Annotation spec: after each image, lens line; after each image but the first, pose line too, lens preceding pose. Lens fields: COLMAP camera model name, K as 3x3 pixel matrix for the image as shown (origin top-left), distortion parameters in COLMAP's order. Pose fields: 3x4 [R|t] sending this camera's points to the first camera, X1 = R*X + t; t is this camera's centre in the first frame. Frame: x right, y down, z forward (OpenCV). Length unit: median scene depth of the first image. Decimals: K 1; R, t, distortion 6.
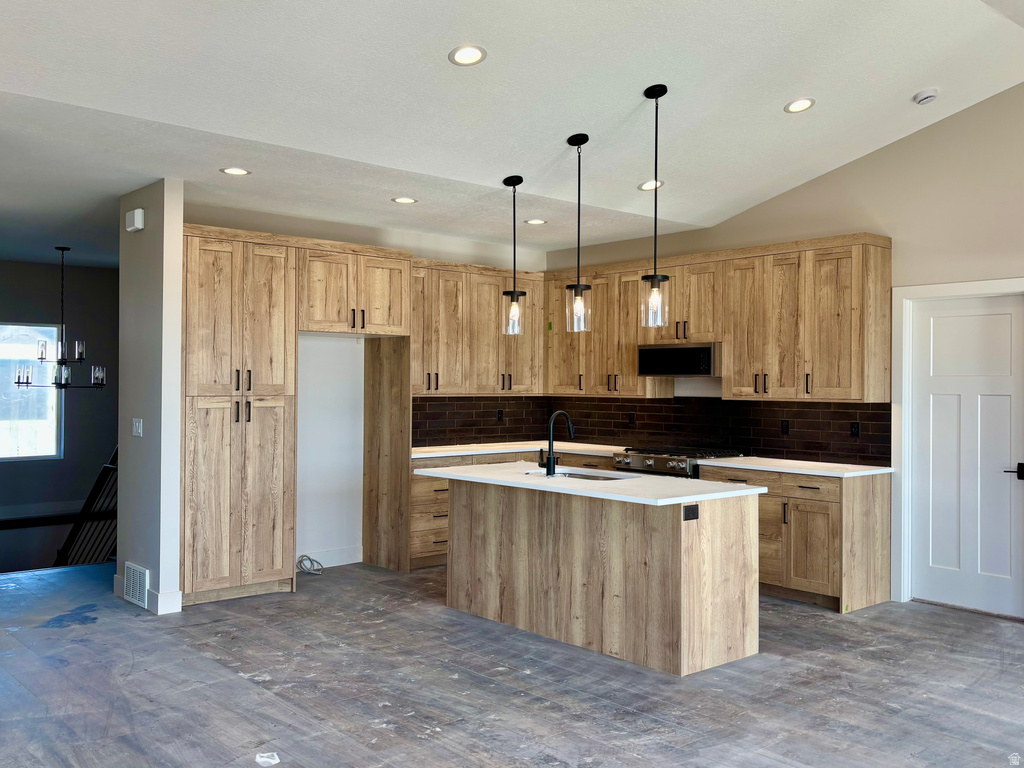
lens RADIAL K [[931.3, 0, 512.0], [0, 931.3, 384.0], [0, 0, 1]] dist [0.012929, 0.006011]
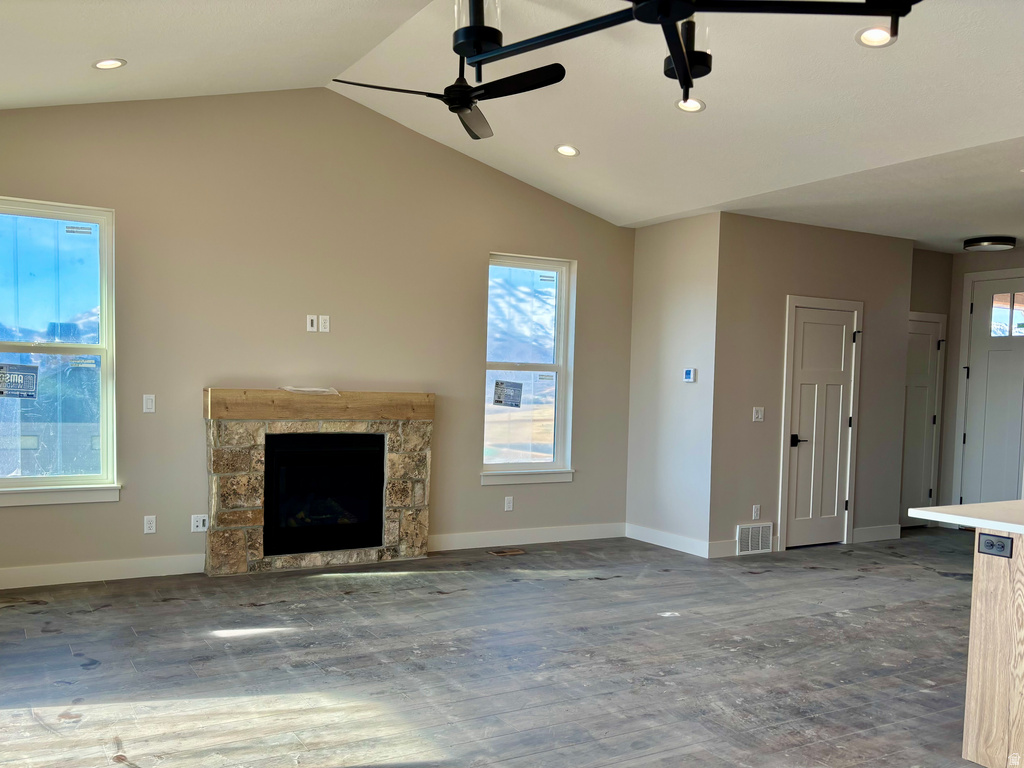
lens RADIAL K [[798.8, 0, 509.6], [0, 798.8, 434.8], [0, 0, 1]] dist [0.034974, 0.000345]
pose [[-0.118264, 0.056720, -0.991361, 0.896166], [-0.025775, 0.997856, 0.060167, 0.028135], [0.992648, 0.032668, -0.116549, 0.745007]]
